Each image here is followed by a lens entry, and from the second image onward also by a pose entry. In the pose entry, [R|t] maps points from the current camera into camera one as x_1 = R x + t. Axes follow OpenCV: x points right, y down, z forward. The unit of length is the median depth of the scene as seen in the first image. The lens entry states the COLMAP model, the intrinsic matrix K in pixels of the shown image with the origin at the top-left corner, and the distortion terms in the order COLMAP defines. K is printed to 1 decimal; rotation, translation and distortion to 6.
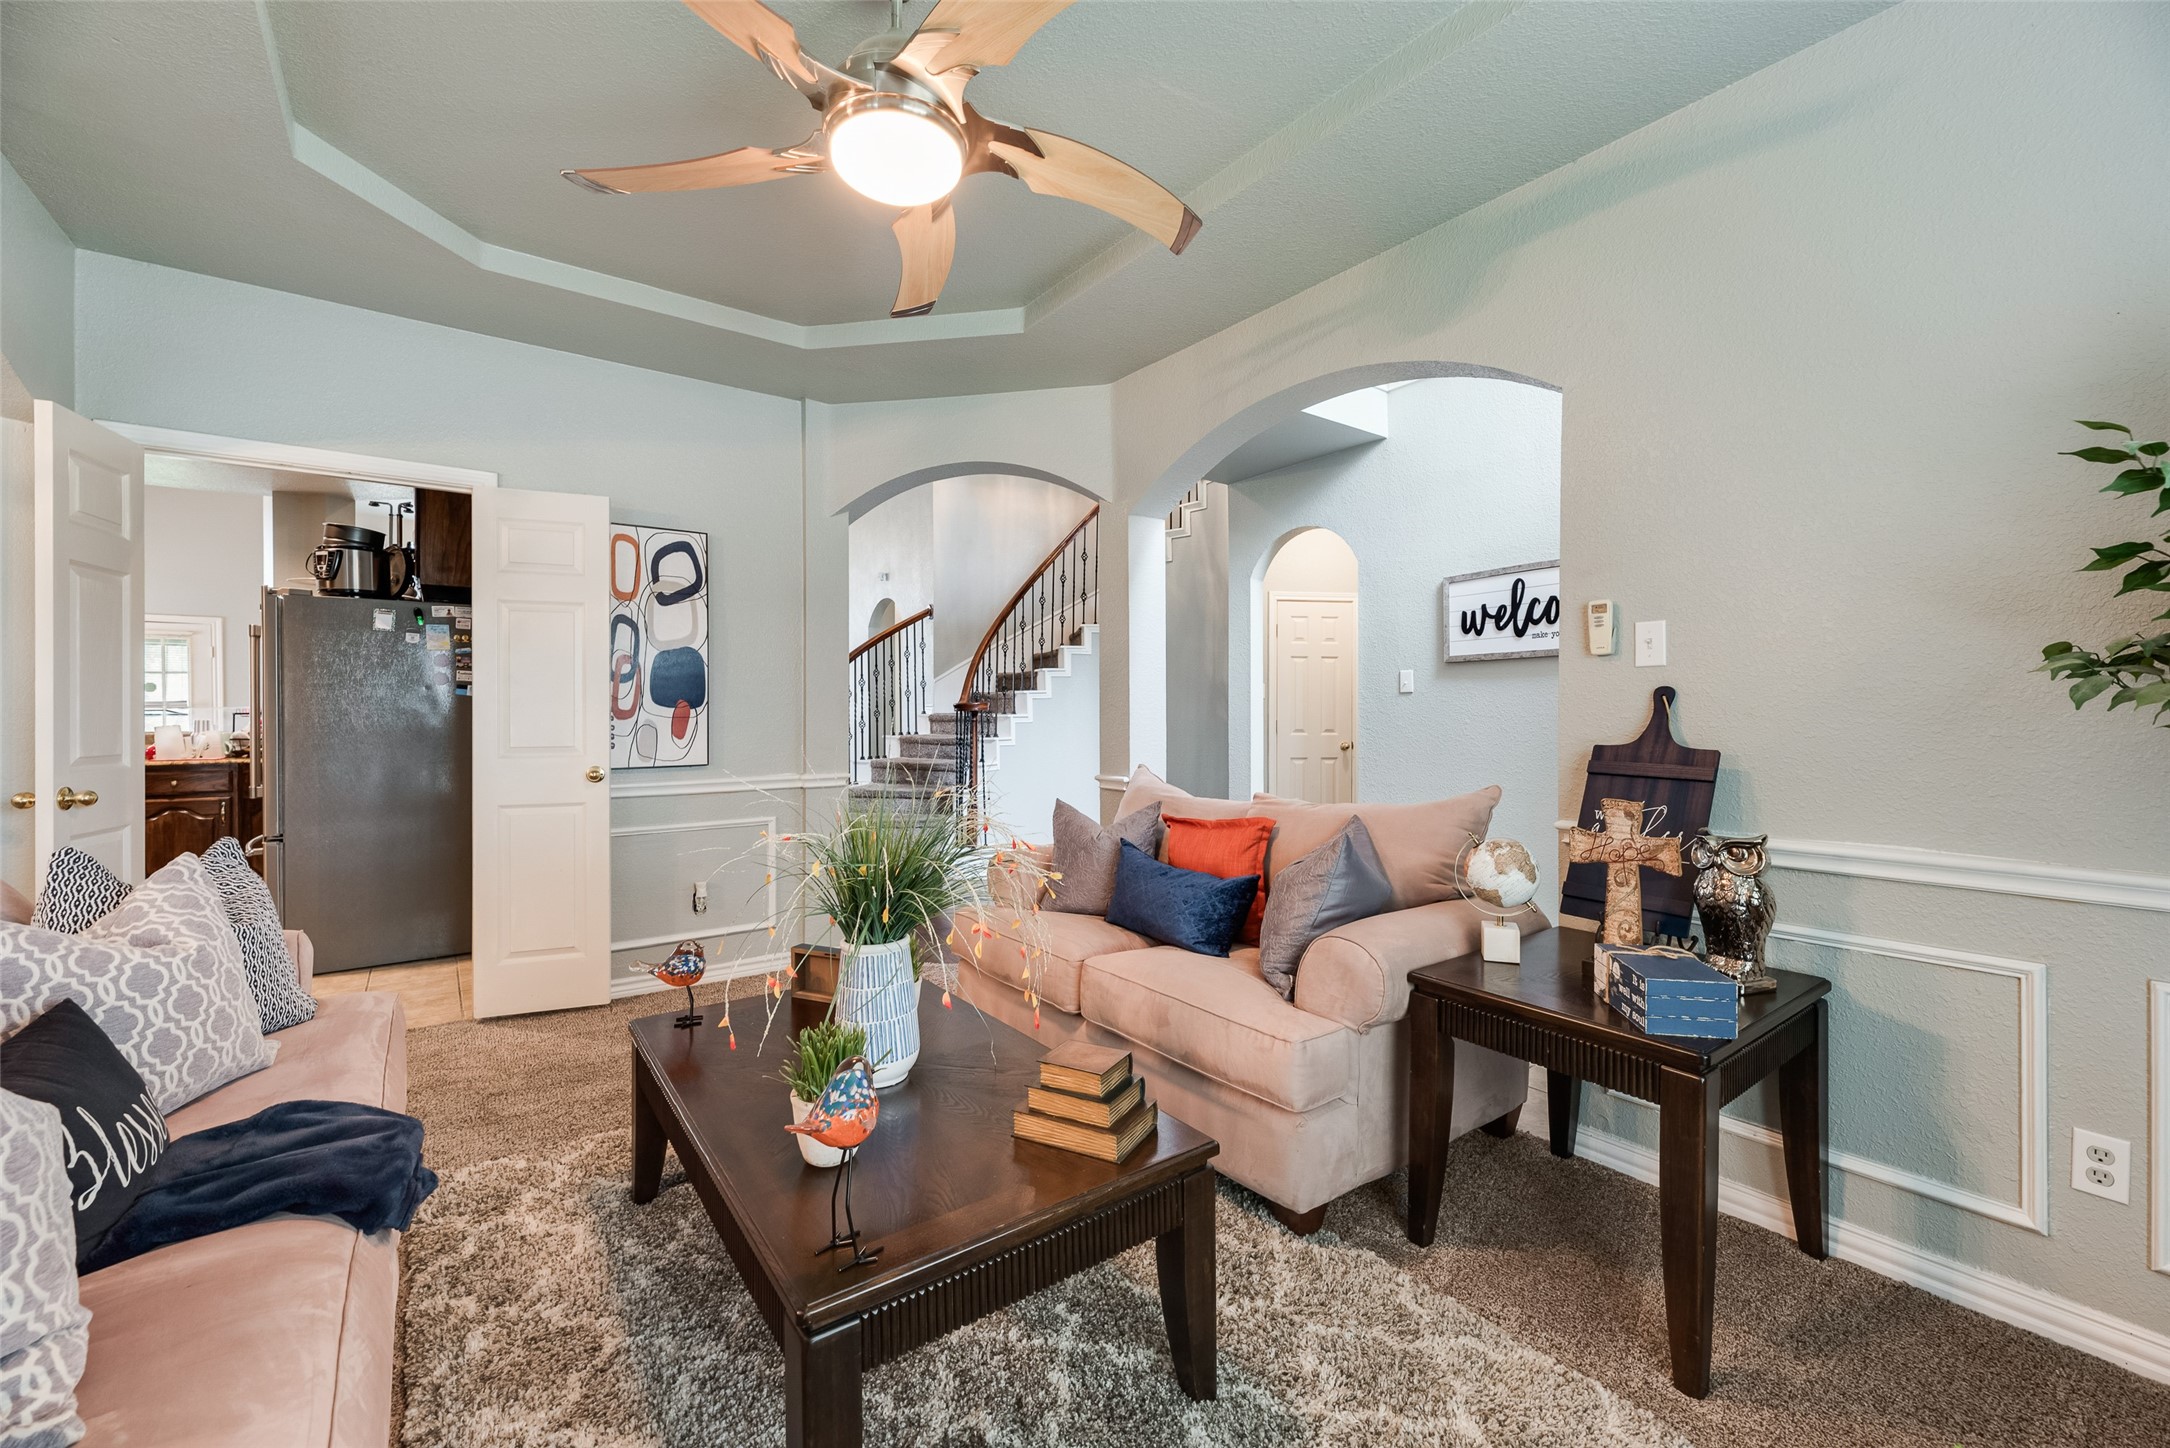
lens RADIAL K [[870.0, 0, 1091.3], [0, 870.0, 718.7], [0, 0, 1]] dist [0.002007, -0.000227]
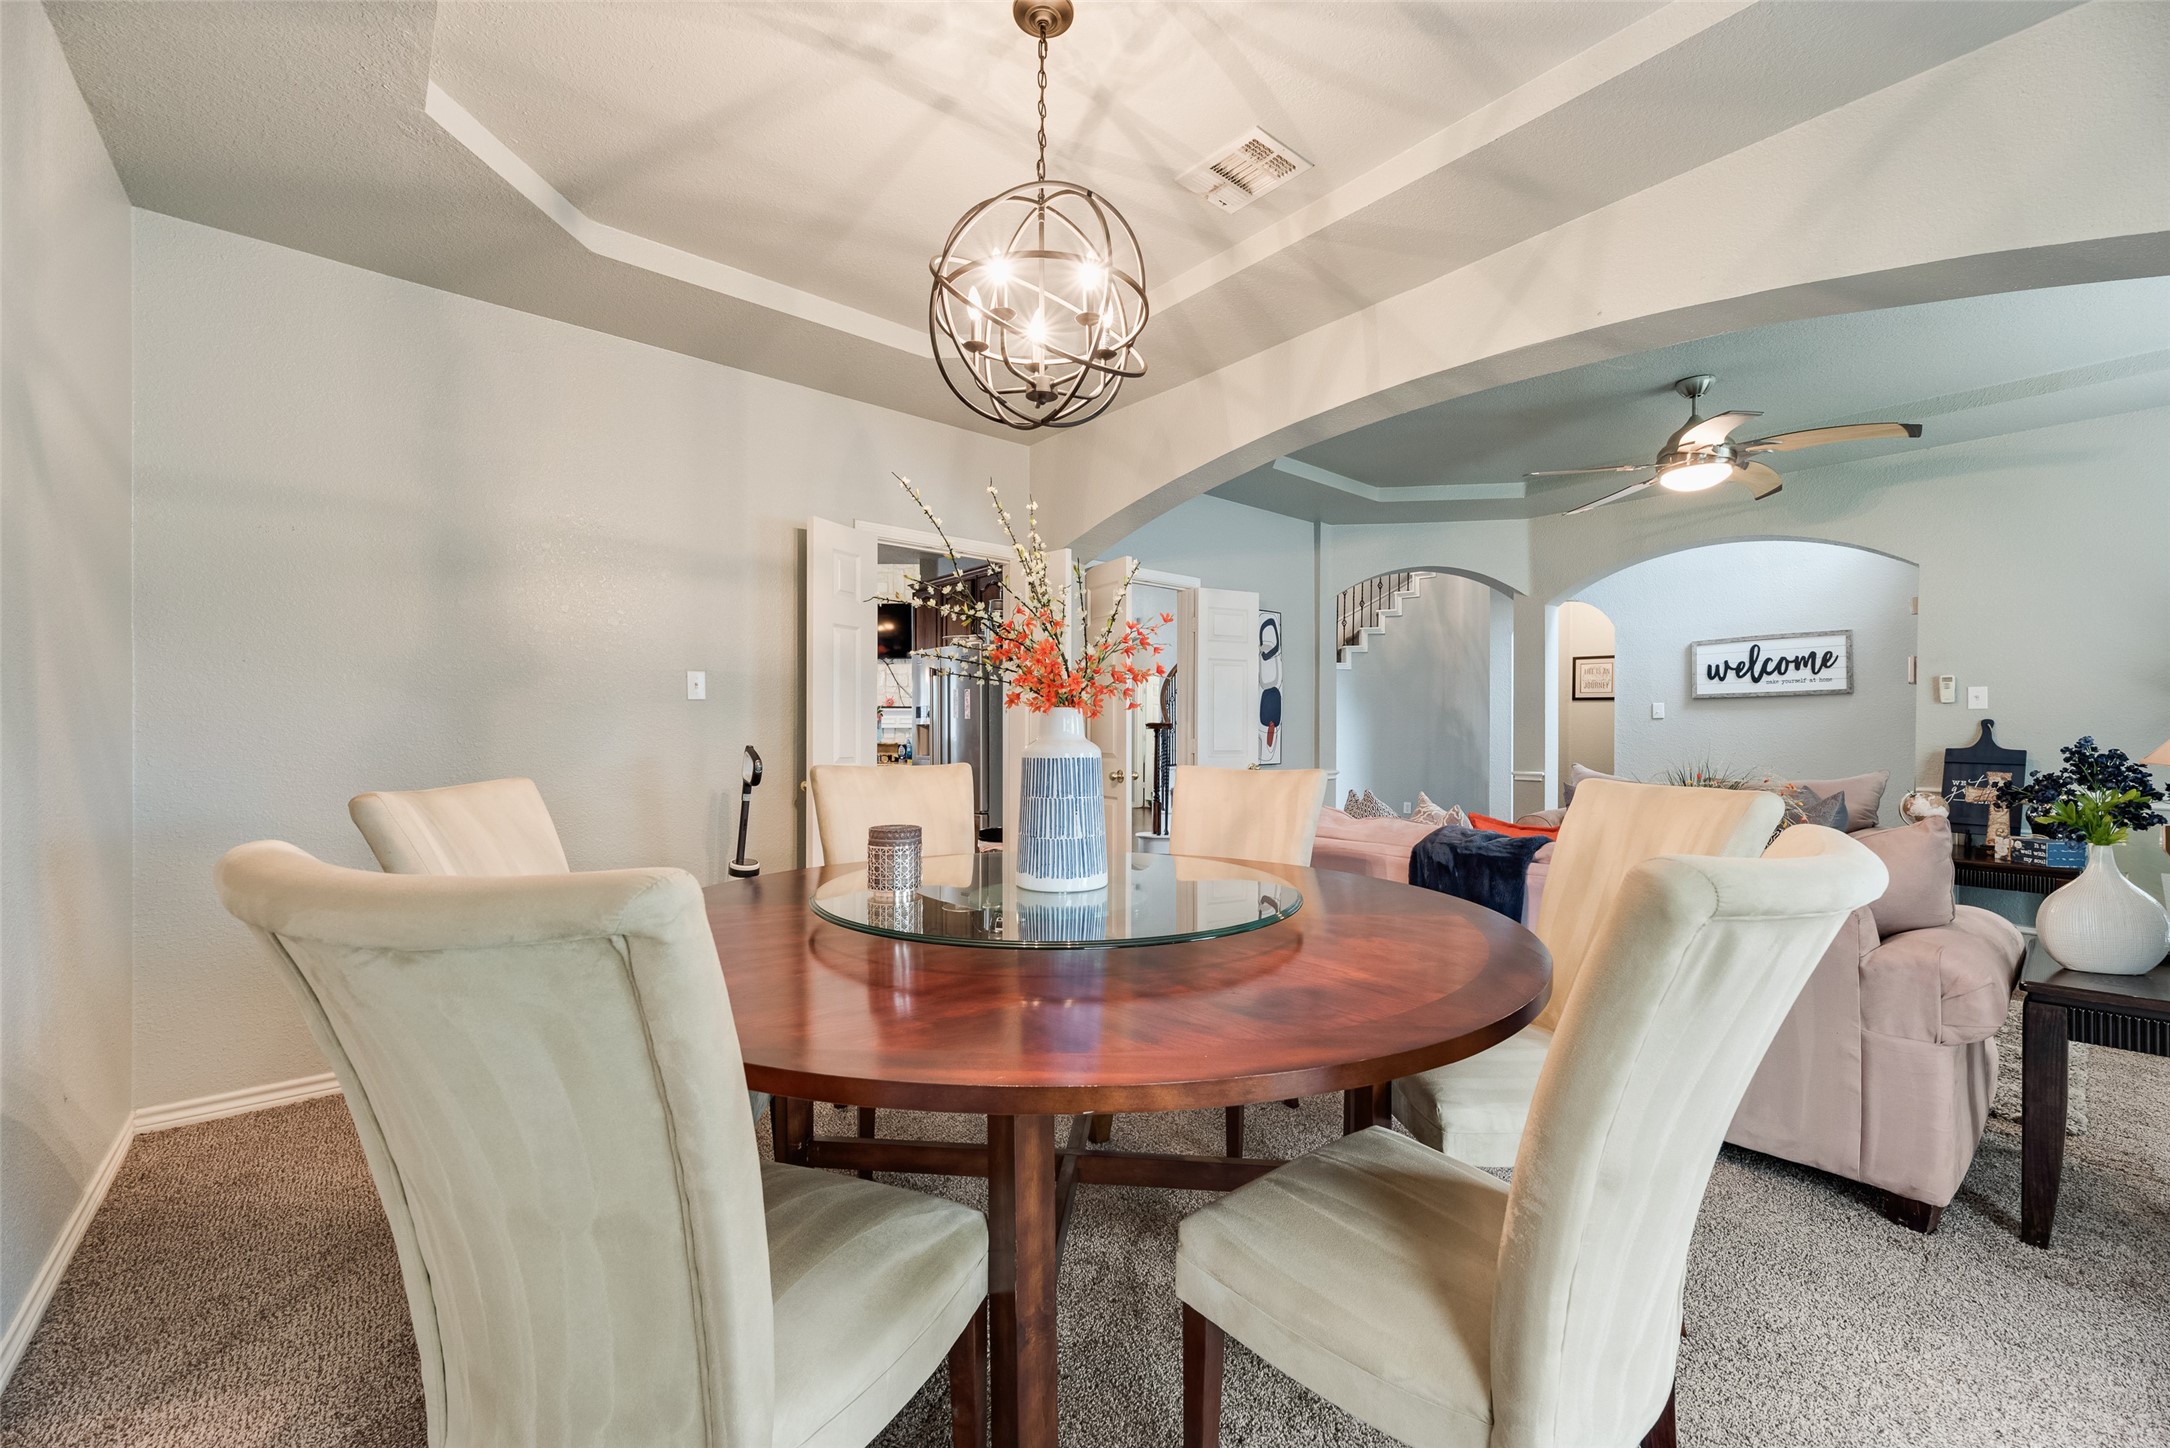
lens RADIAL K [[870.0, 0, 1071.4], [0, 870.0, 731.8], [0, 0, 1]] dist [0.002007, -0.000227]
pose [[0.998180, 0.005414, 0.060056, -0.800895], [-0.004942, 0.999956, -0.007997, 0.009768], [-0.060096, 0.007686, 0.998163, -0.450525]]
